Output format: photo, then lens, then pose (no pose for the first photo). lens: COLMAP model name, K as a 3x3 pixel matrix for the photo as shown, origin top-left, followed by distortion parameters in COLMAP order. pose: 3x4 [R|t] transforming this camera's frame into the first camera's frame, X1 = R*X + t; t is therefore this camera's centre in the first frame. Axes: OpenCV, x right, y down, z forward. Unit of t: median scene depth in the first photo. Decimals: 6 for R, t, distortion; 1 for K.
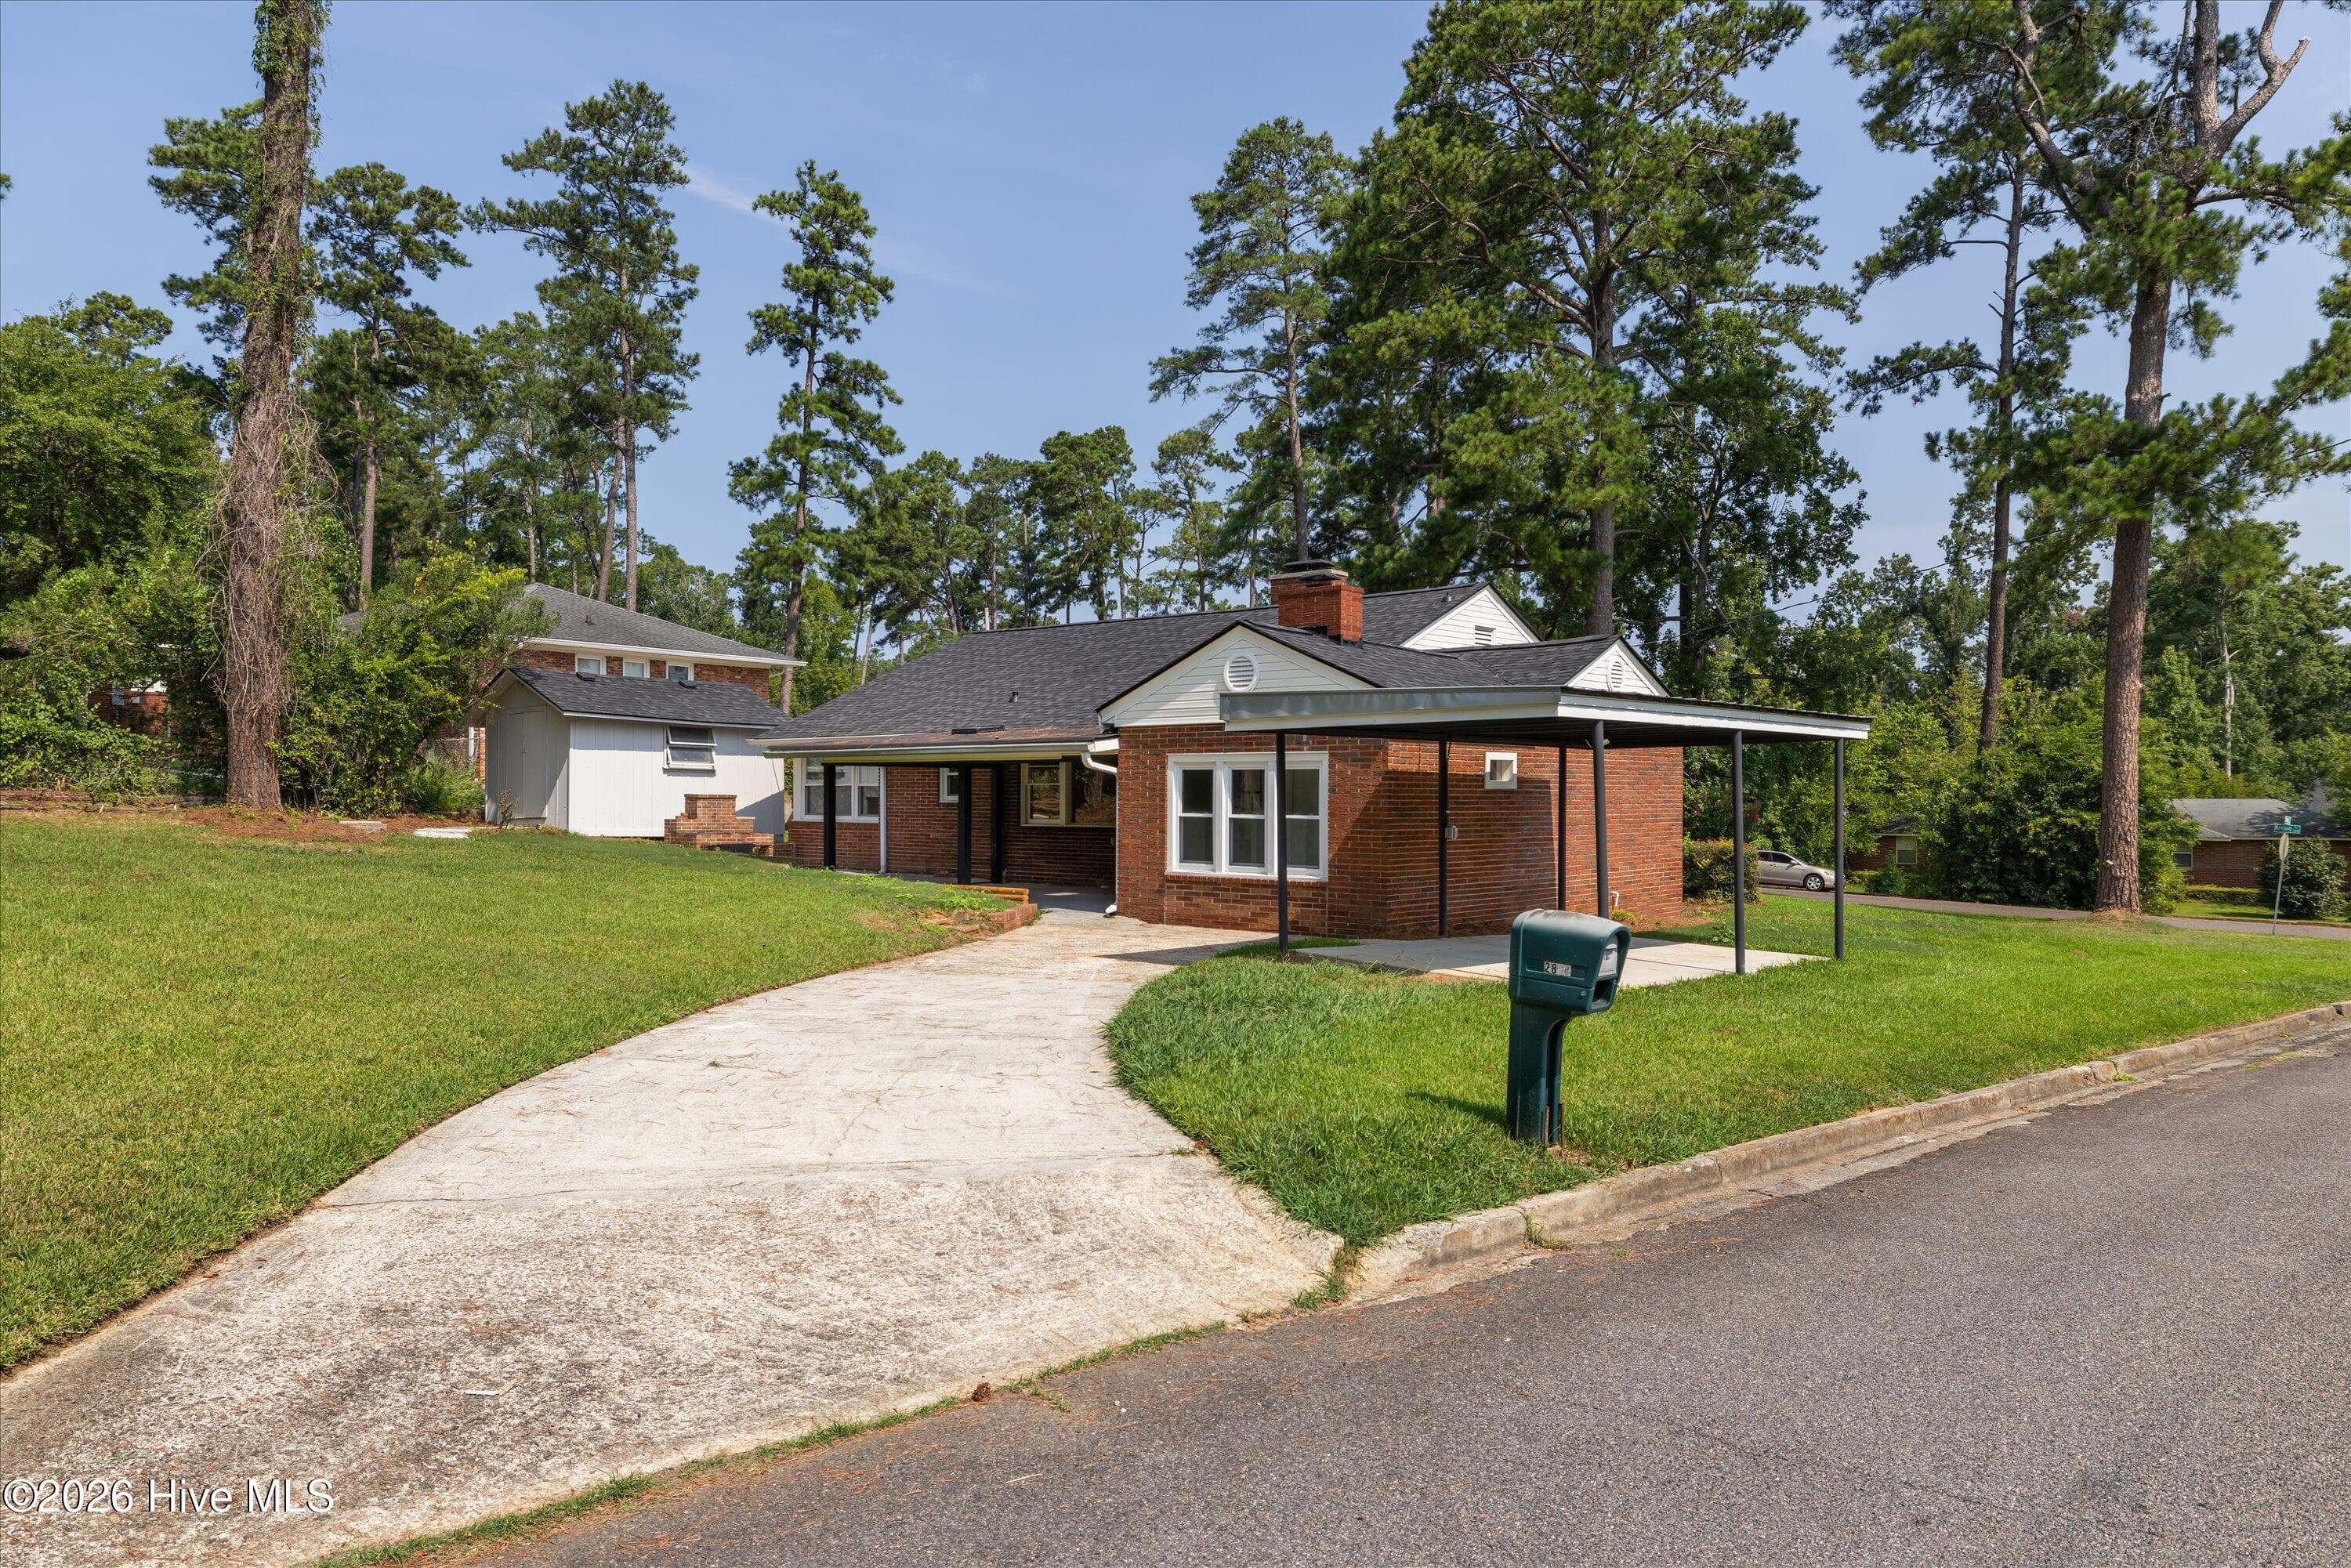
lens RADIAL K [[1589.2, 0, 1170.6], [0, 1589.2, 808.4], [0, 0, 1]] dist [0.020033, -0.025910]
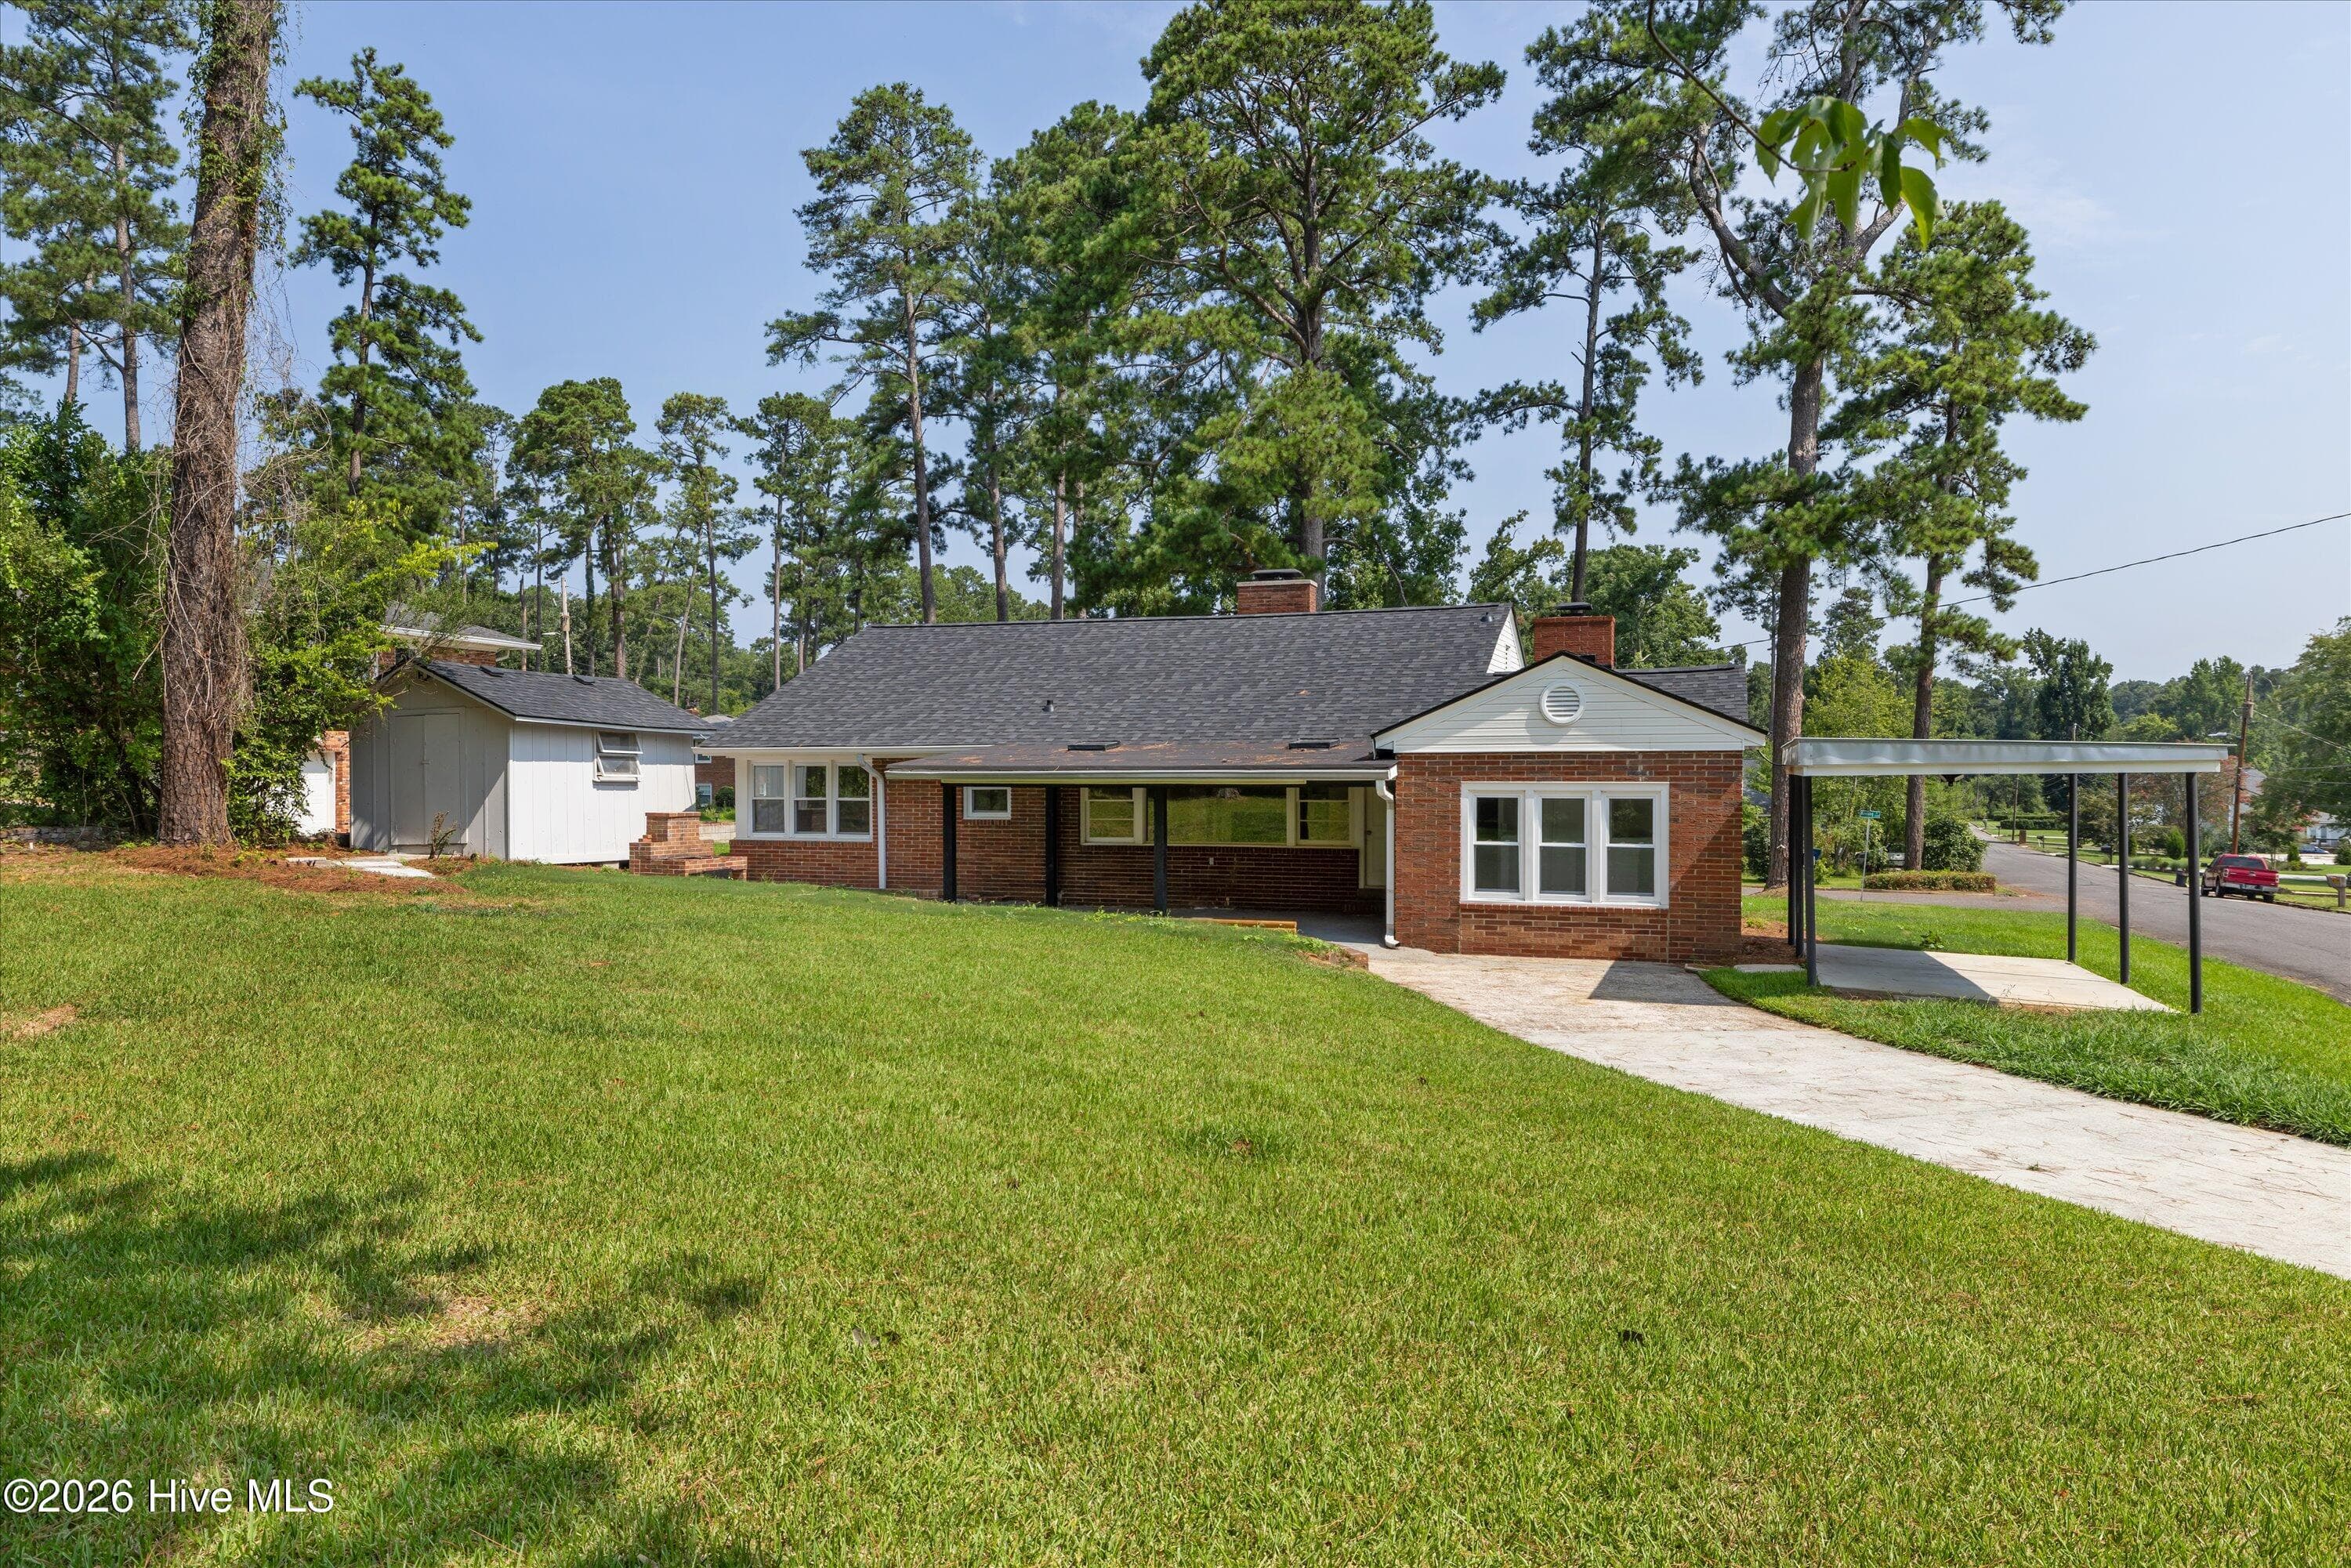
lens RADIAL K [[1589.2, 0, 1180.1], [0, 1589.2, 795.1], [0, 0, 1]] dist [0.020033, -0.025910]
pose [[0.927275, -0.009227, 0.374267, -0.169286], [0.006553, 0.999943, 0.008416, -0.011168], [-0.374324, -0.005351, 0.927283, 0.047617]]
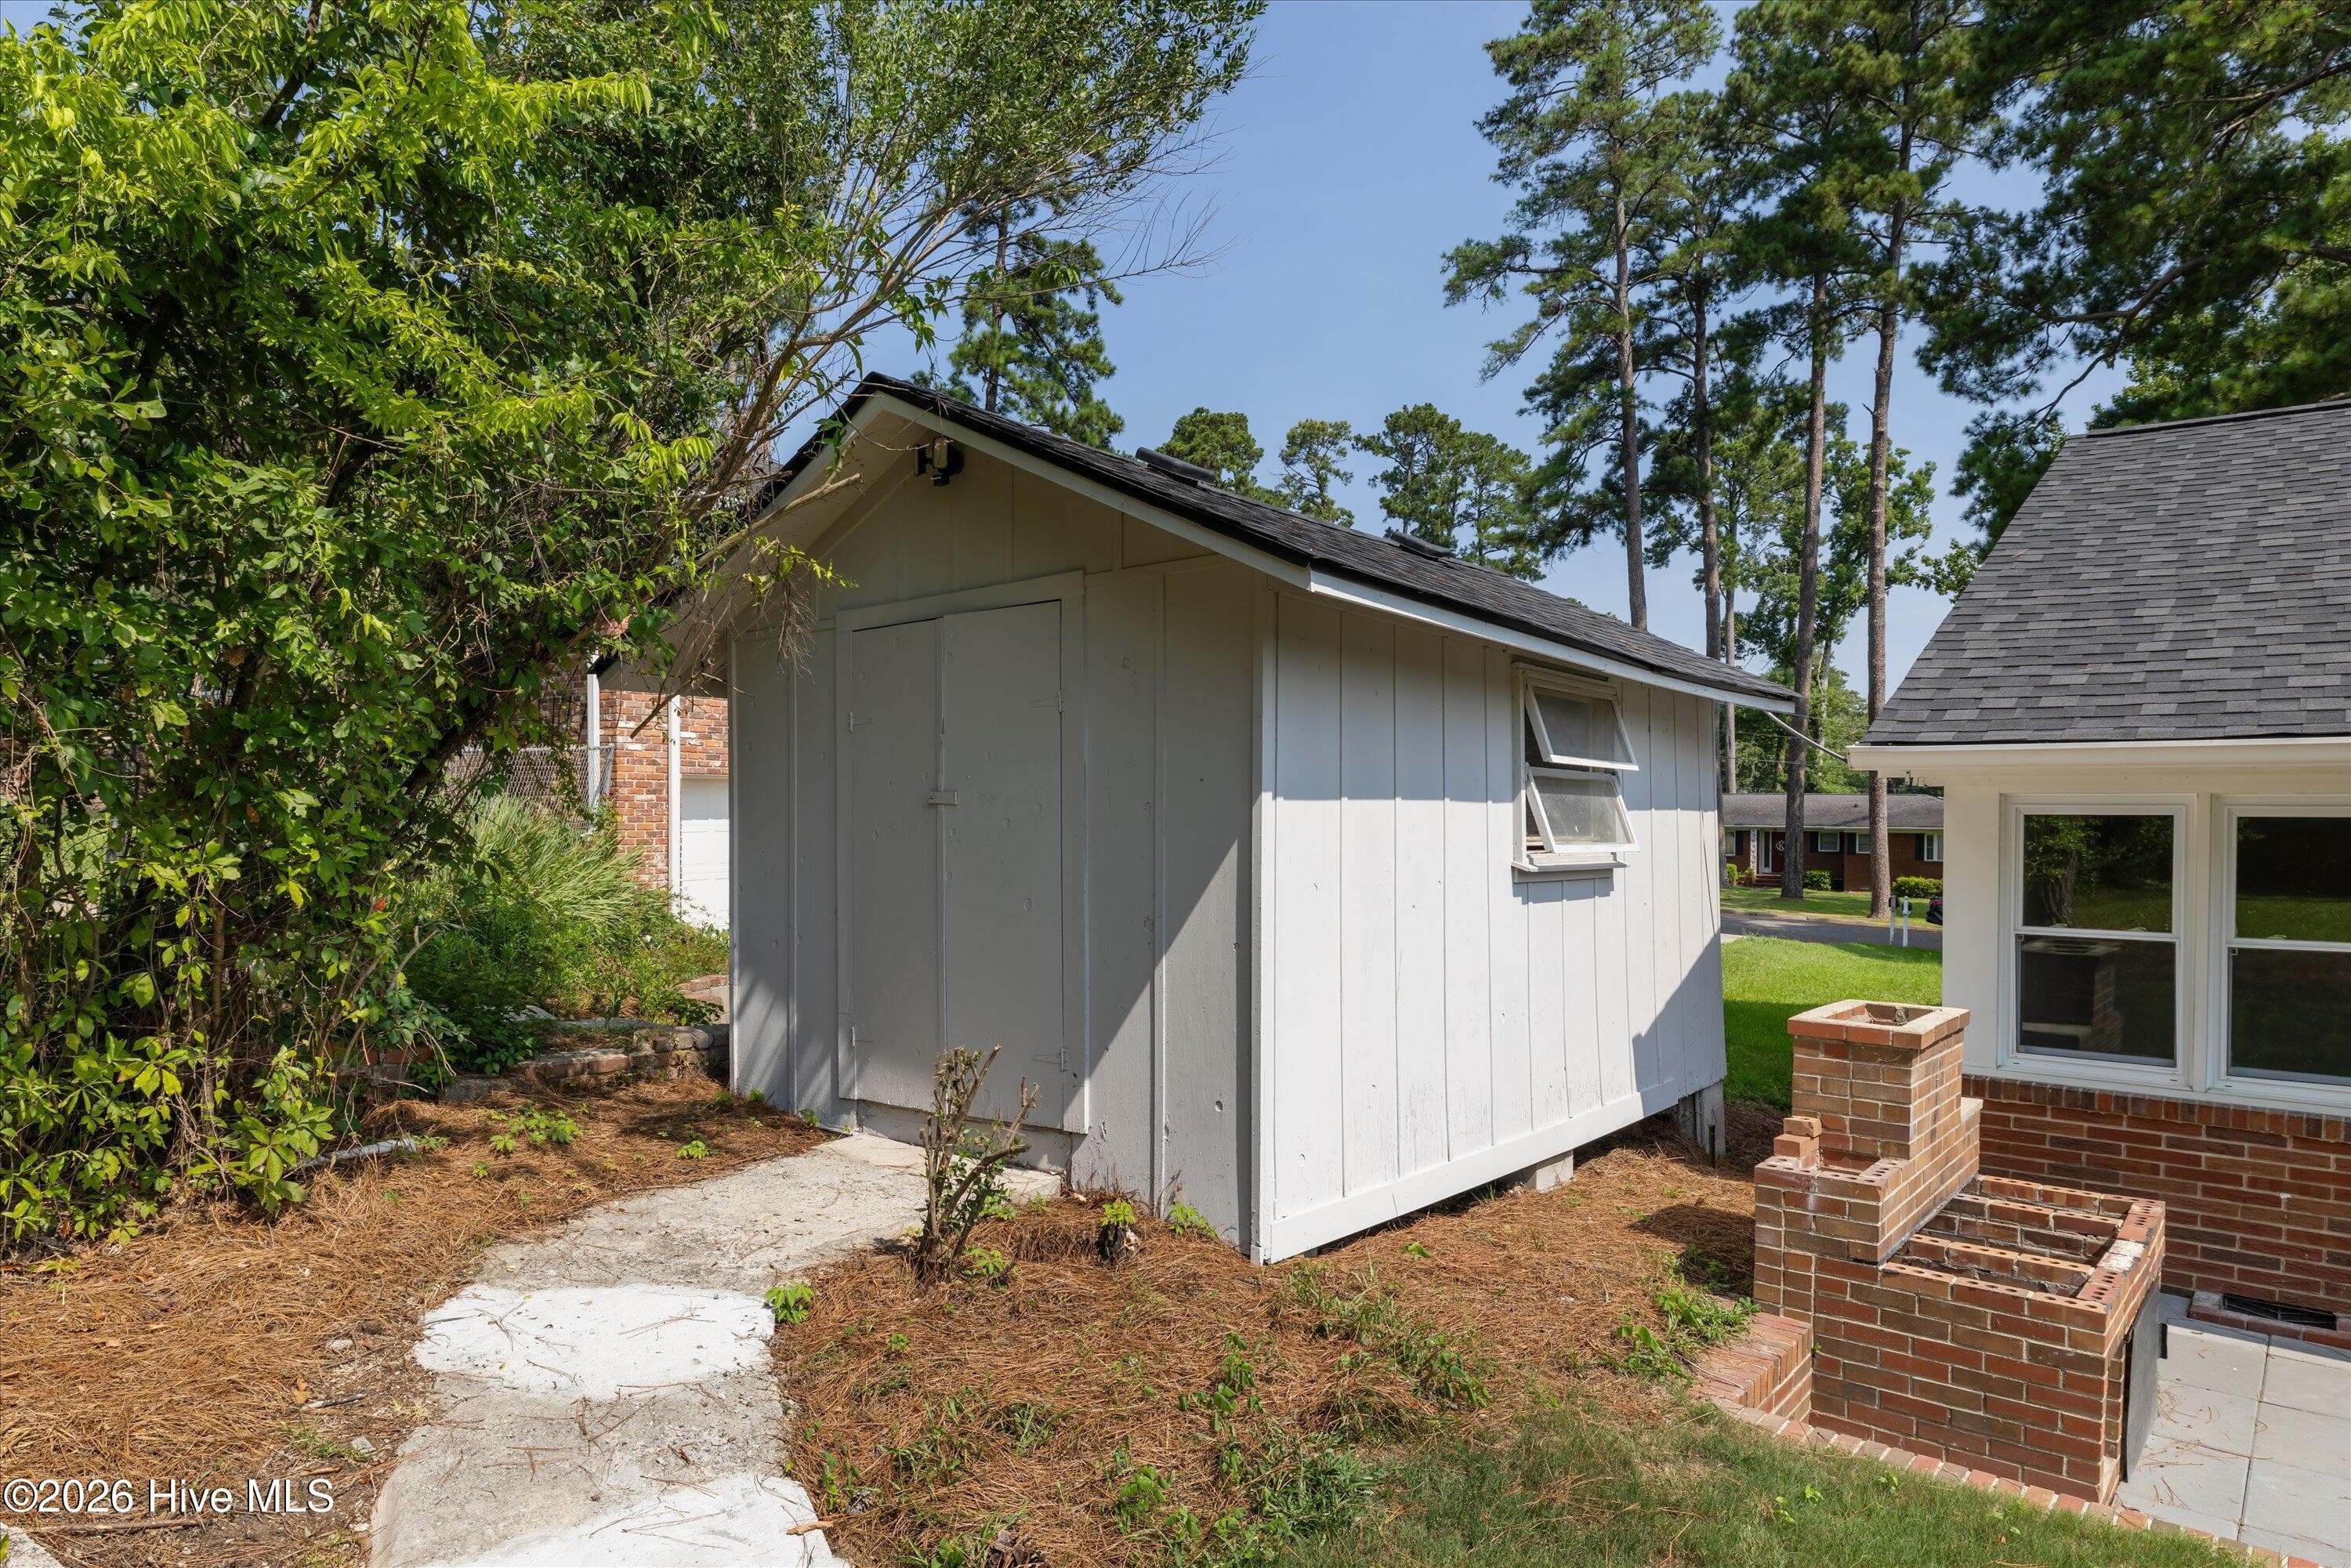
lens RADIAL K [[1431.3, 0, 1174.8], [0, 1431.3, 826.6], [0, 0, 1]] dist [0.010479, 0.001895]
pose [[0.999897, 0.000769, 0.014304, -0.181104], [-0.000853, 0.999982, 0.005858, -0.015938], [-0.014299, -0.005870, 0.999881, 0.387988]]
